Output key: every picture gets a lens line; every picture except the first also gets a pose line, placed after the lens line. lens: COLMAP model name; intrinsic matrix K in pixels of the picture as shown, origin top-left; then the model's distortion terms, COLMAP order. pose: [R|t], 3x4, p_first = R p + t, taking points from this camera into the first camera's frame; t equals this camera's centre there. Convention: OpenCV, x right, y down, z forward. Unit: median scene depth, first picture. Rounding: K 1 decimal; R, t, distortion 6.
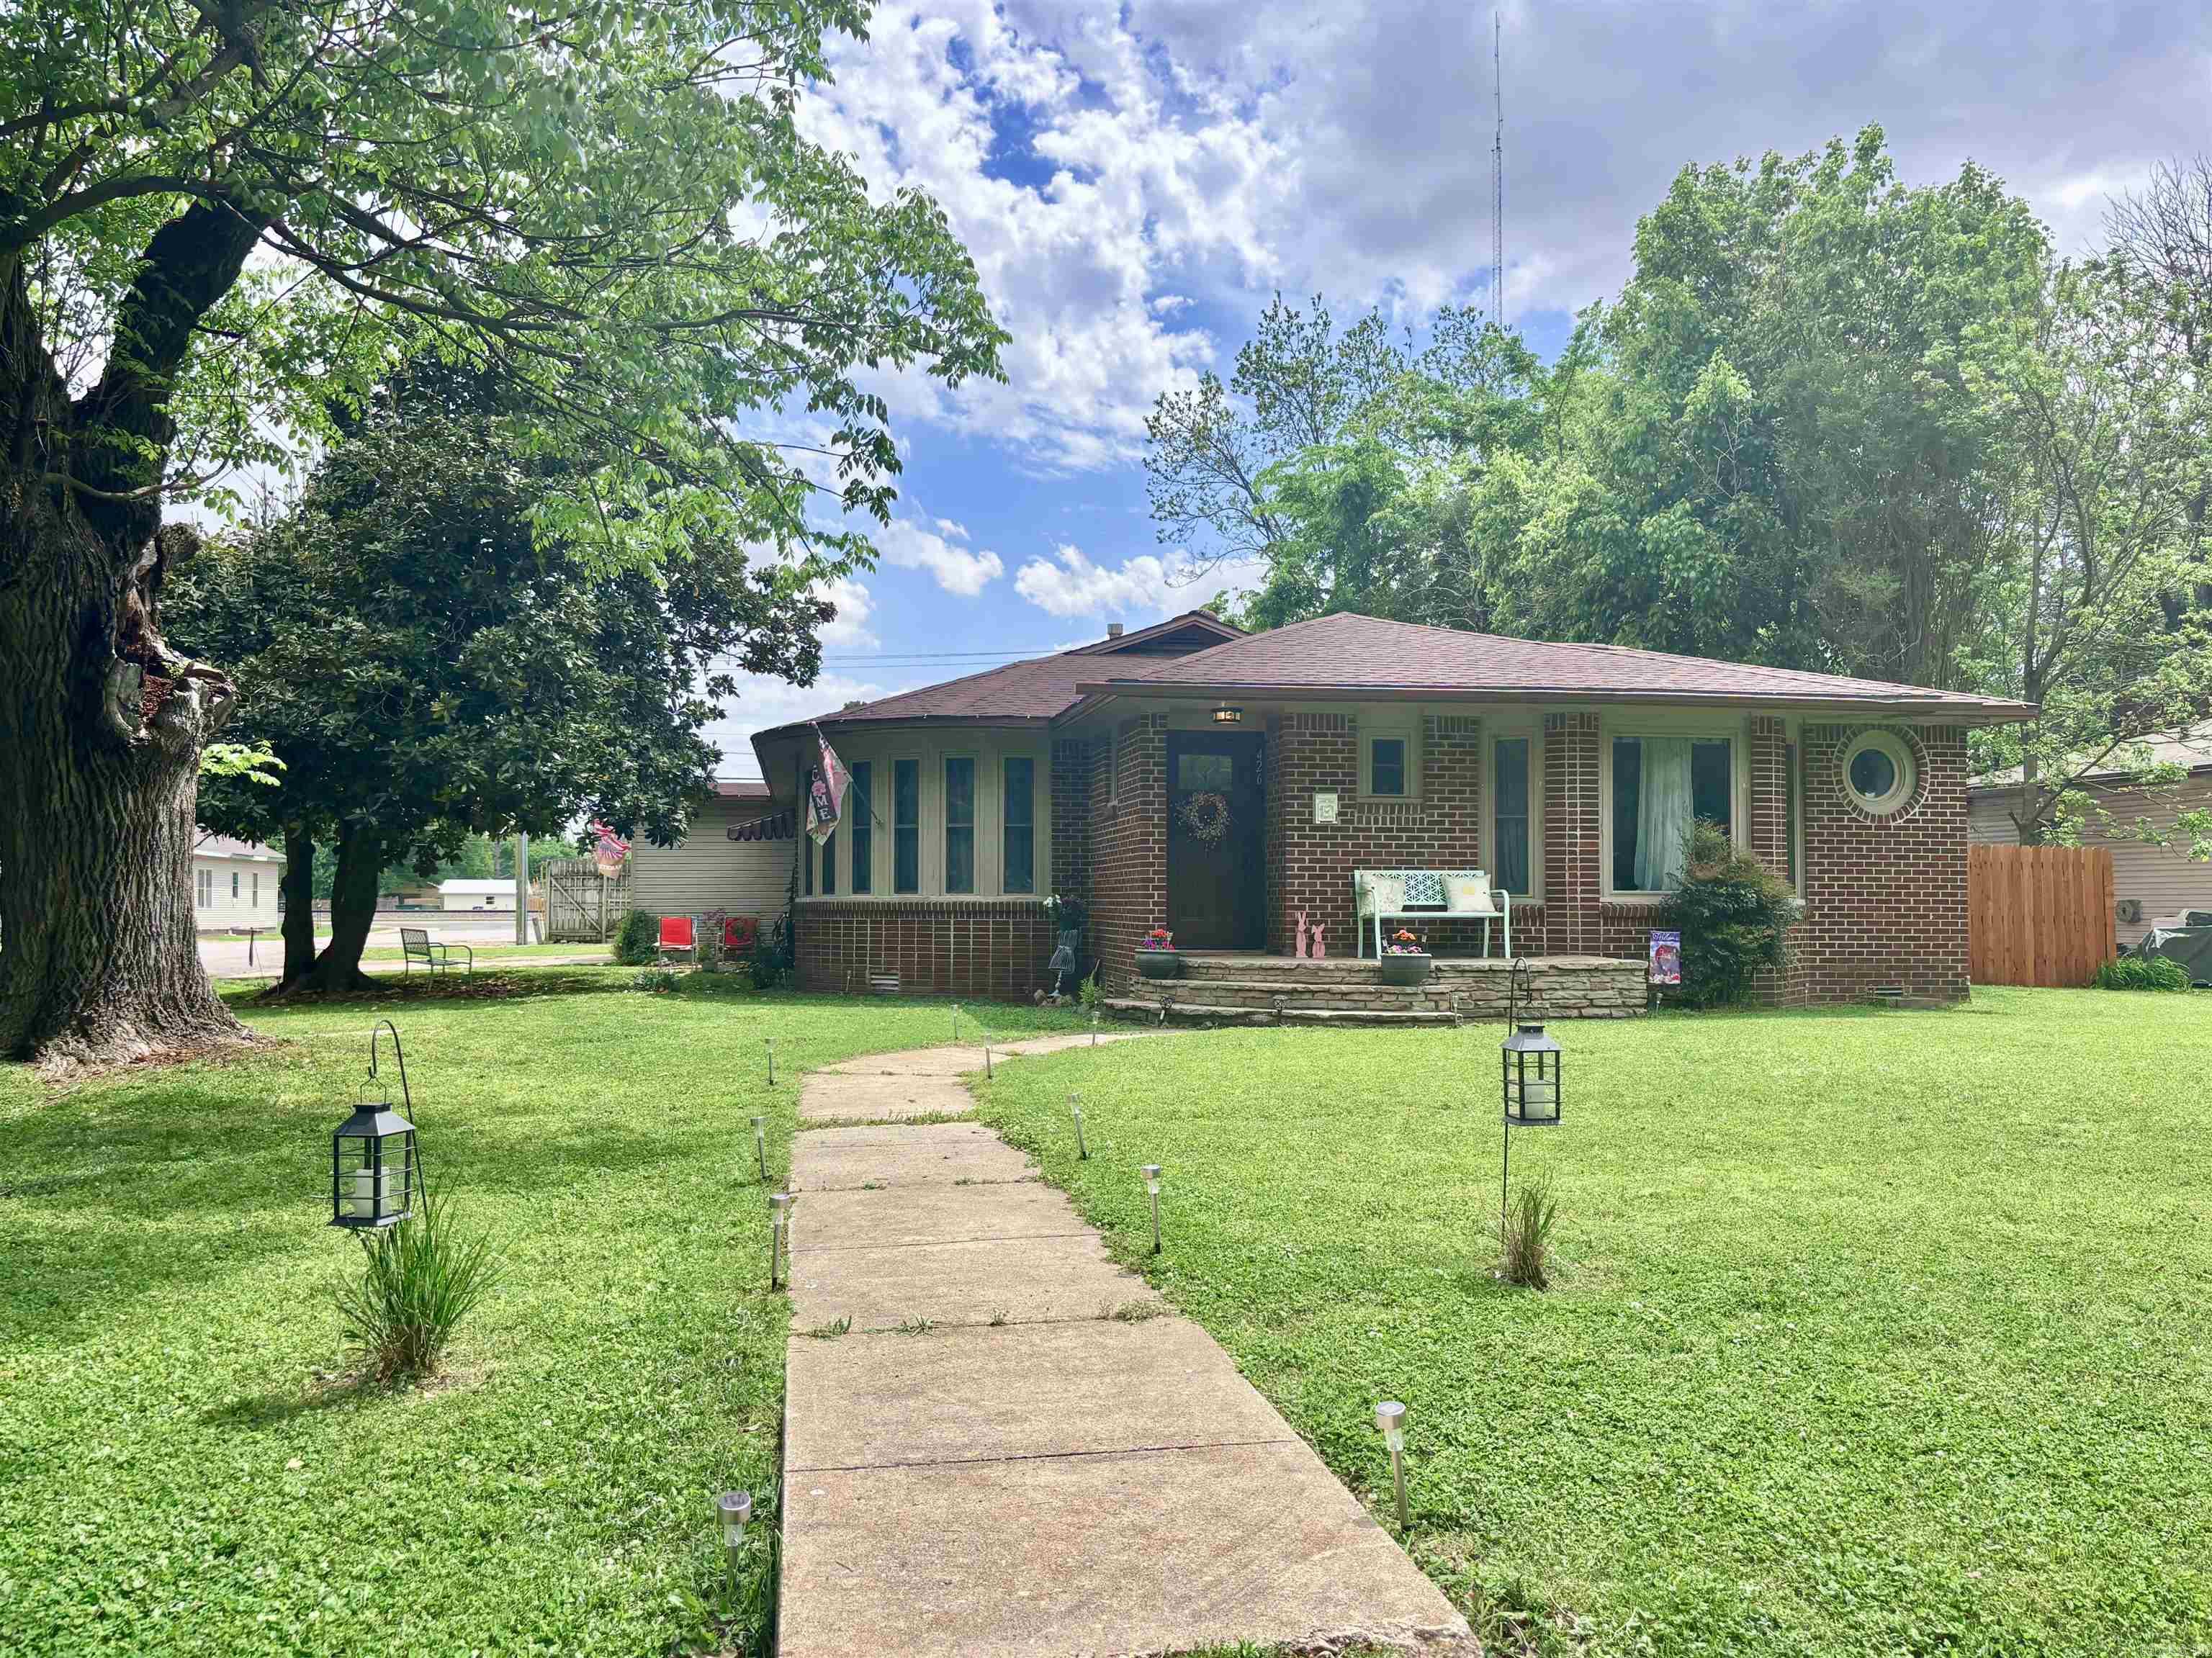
lens RADIAL K [[1658.5, 0, 1092.7], [0, 1658.5, 839.6], [0, 0, 1]] dist [0.105484, -0.302694]
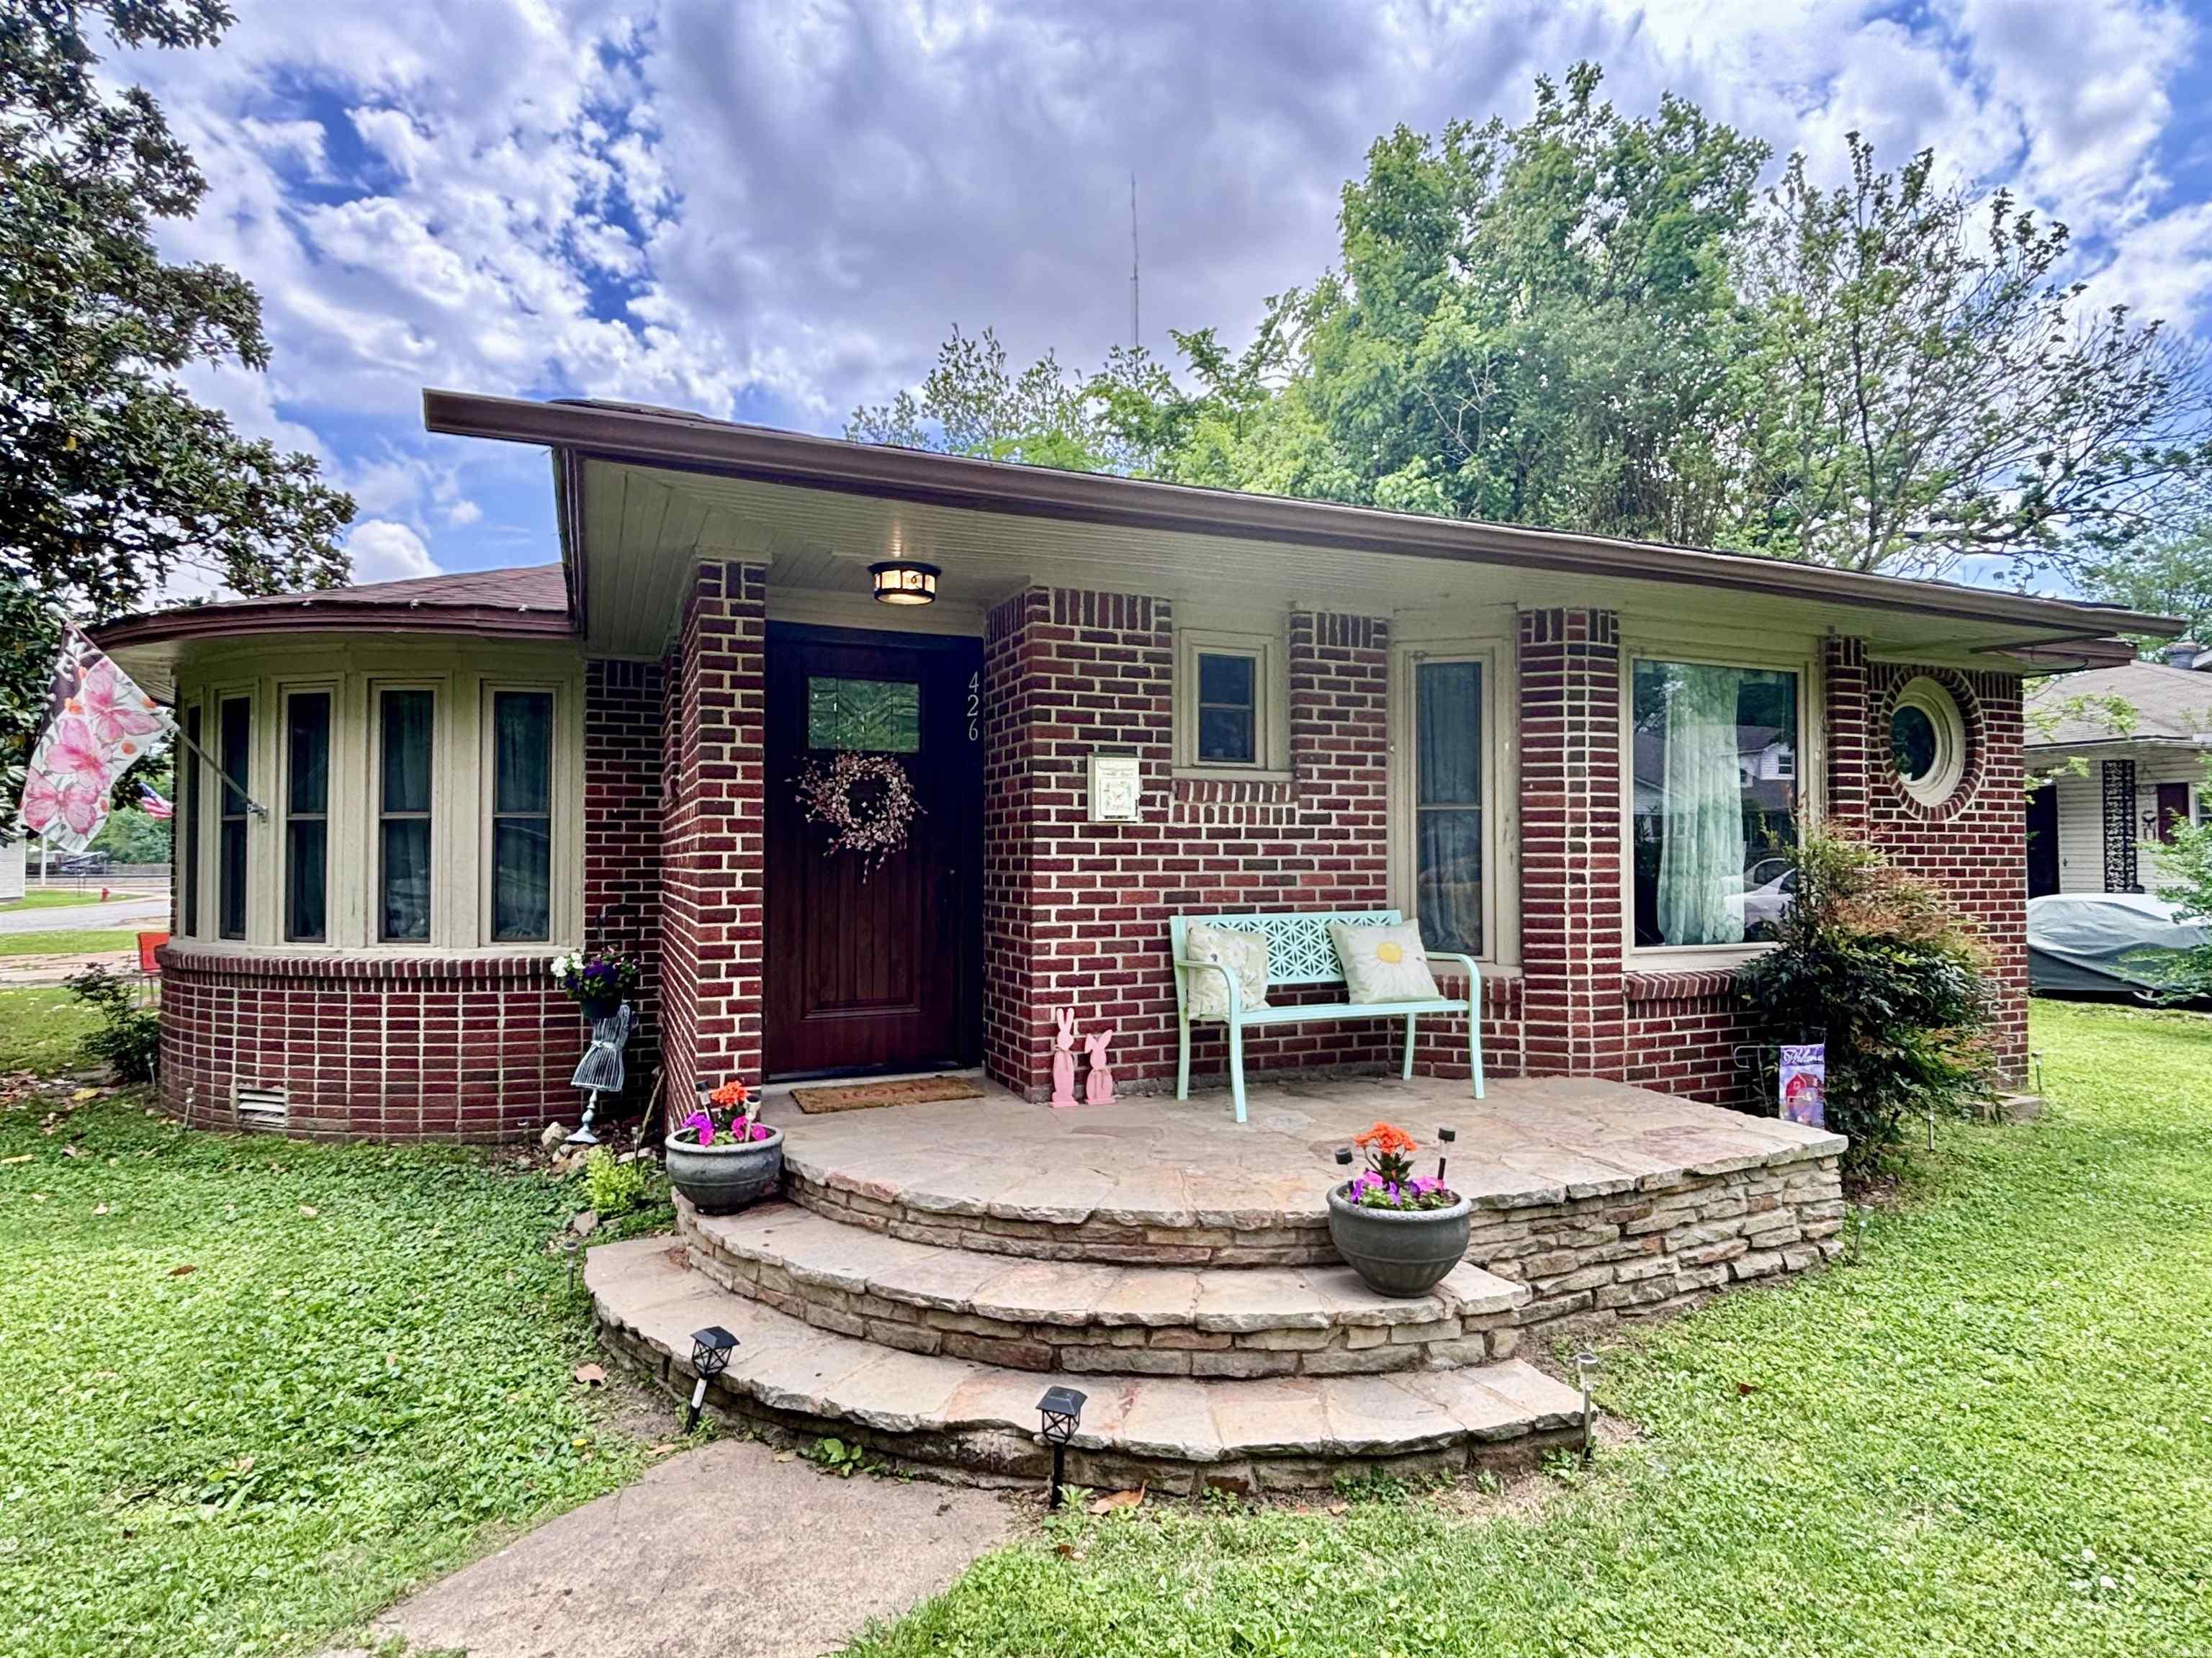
lens RADIAL K [[1186.5, 0, 1106.0], [0, 1186.5, 829.0], [0, 0, 1]] dist [0.072179, -0.100761]
pose [[0.972799, 0.001120, 0.231648, 0.058241], [-0.003797, 0.999931, 0.011111, -0.011041], [-0.231620, -0.011688, 0.972736, 0.664475]]
